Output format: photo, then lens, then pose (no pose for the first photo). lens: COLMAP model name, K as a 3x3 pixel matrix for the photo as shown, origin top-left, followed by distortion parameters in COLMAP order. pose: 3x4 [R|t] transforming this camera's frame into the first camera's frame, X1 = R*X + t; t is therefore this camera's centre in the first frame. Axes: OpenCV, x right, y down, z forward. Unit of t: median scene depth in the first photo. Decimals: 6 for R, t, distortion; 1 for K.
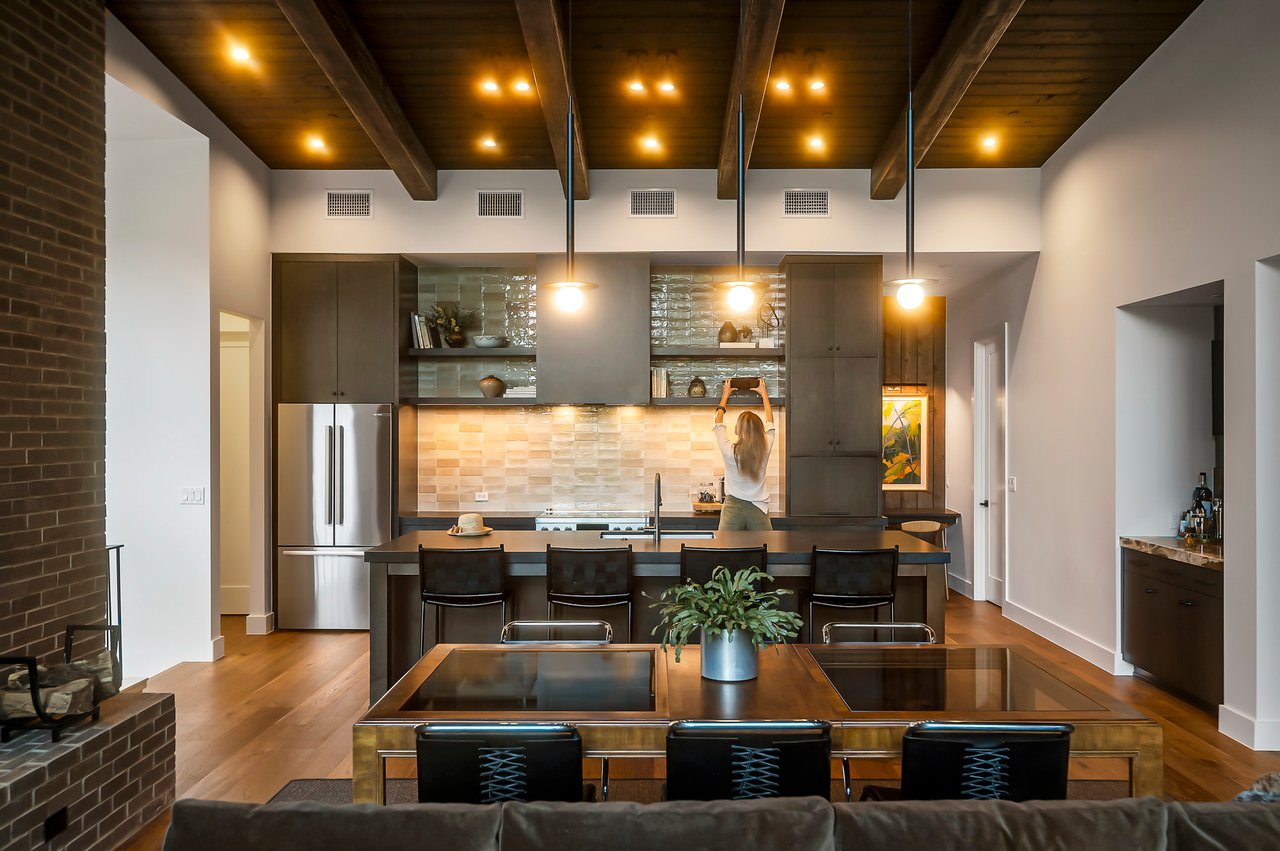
lens RADIAL K [[1029.1, 0, 641.6], [0, 1029.1, 430.7], [0, 0, 1]] dist [-0.005891, -0.001535]
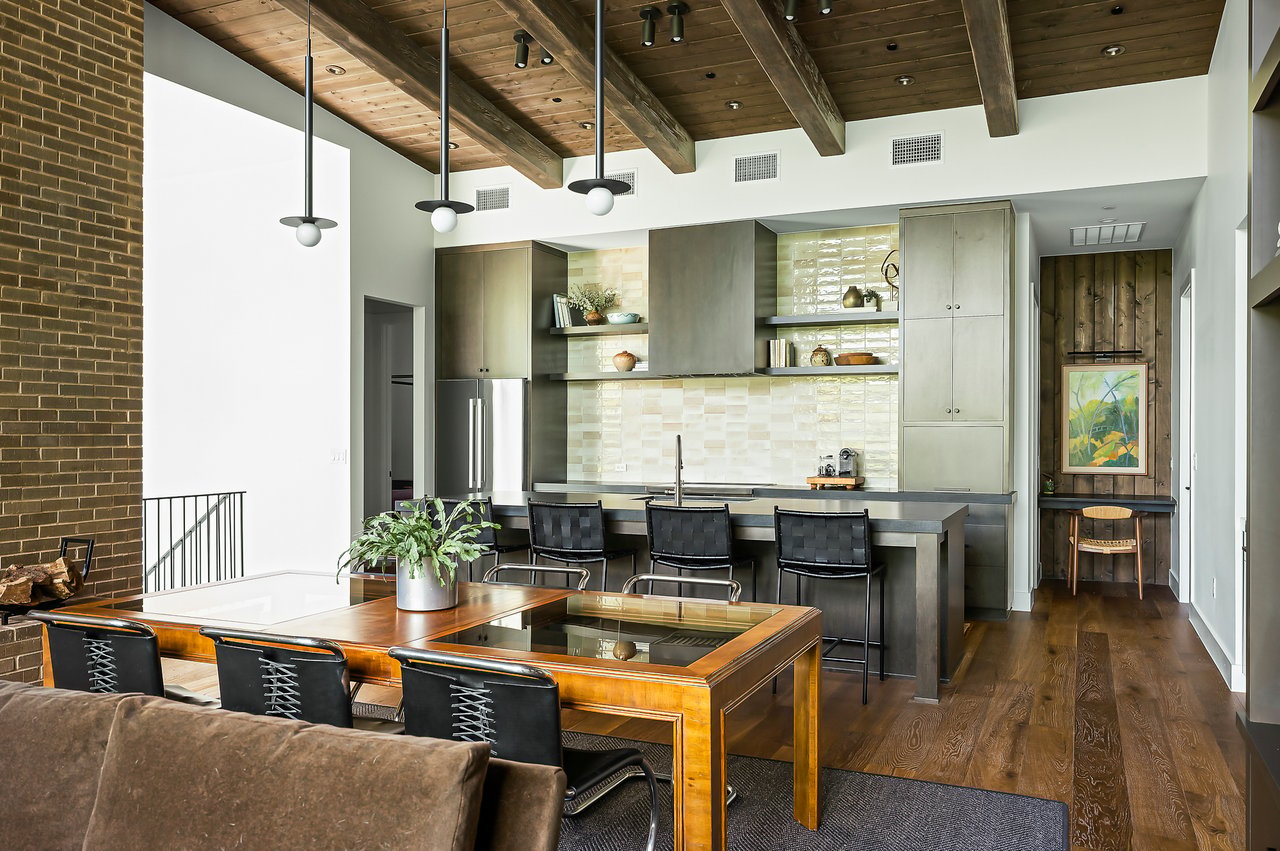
lens RADIAL K [[975.1, 0, 641.4], [0, 975.1, 432.2], [0, 0, 1]] dist [-0.008402, 0.006389]
pose [[0.915849, -0.000101, -0.401522, 0.268827], [-0.001241, 0.999994, -0.003080, 0.031790], [0.401520, 0.003319, 0.915844, 0.100536]]
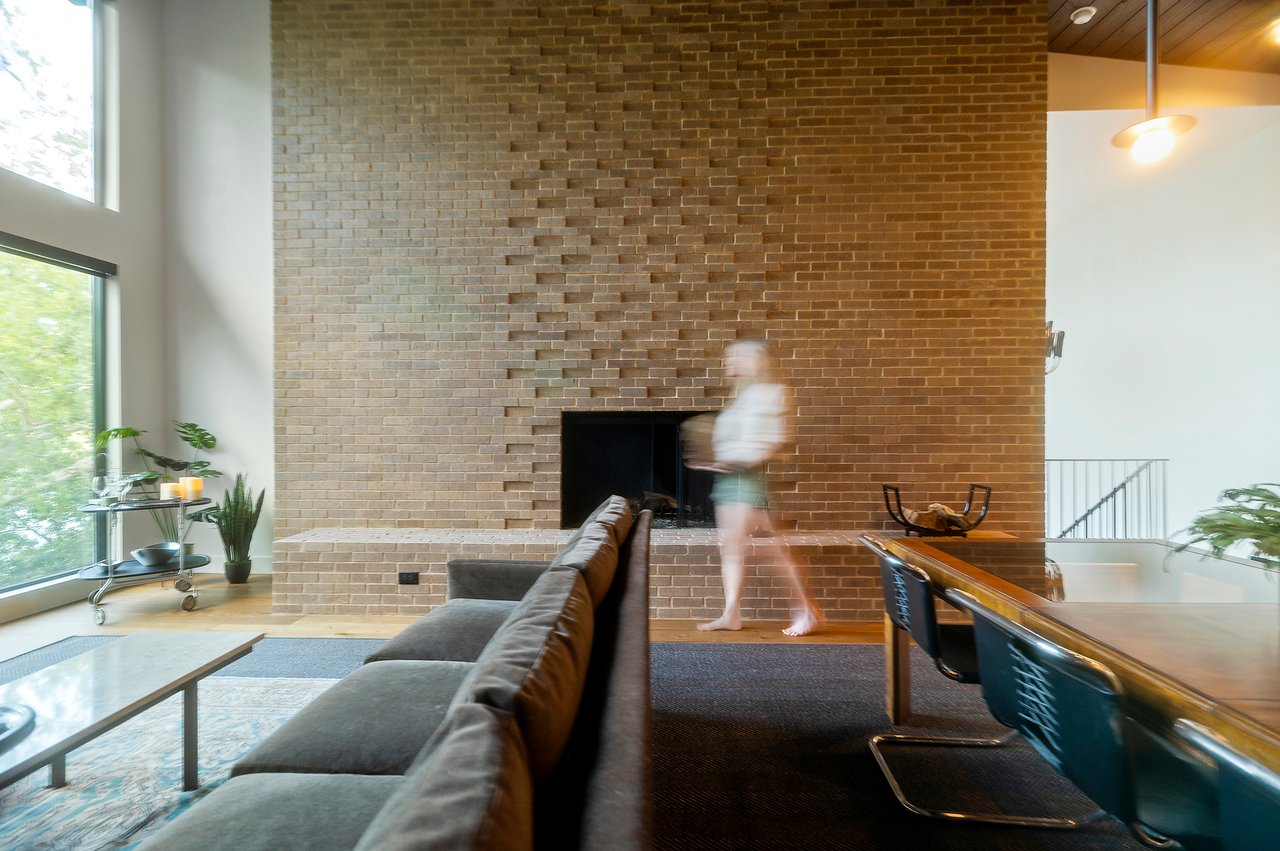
lens RADIAL K [[592.4, 0, 630.7], [0, 592.4, 421.2], [0, 0, 1]] dist [-0.002467, 0.001007]
pose [[-0.030855, 0.003537, -0.999518, 0.192182], [-0.003415, 0.999988, 0.003644, 0.043632], [0.999518, 0.003526, -0.030842, 0.239624]]
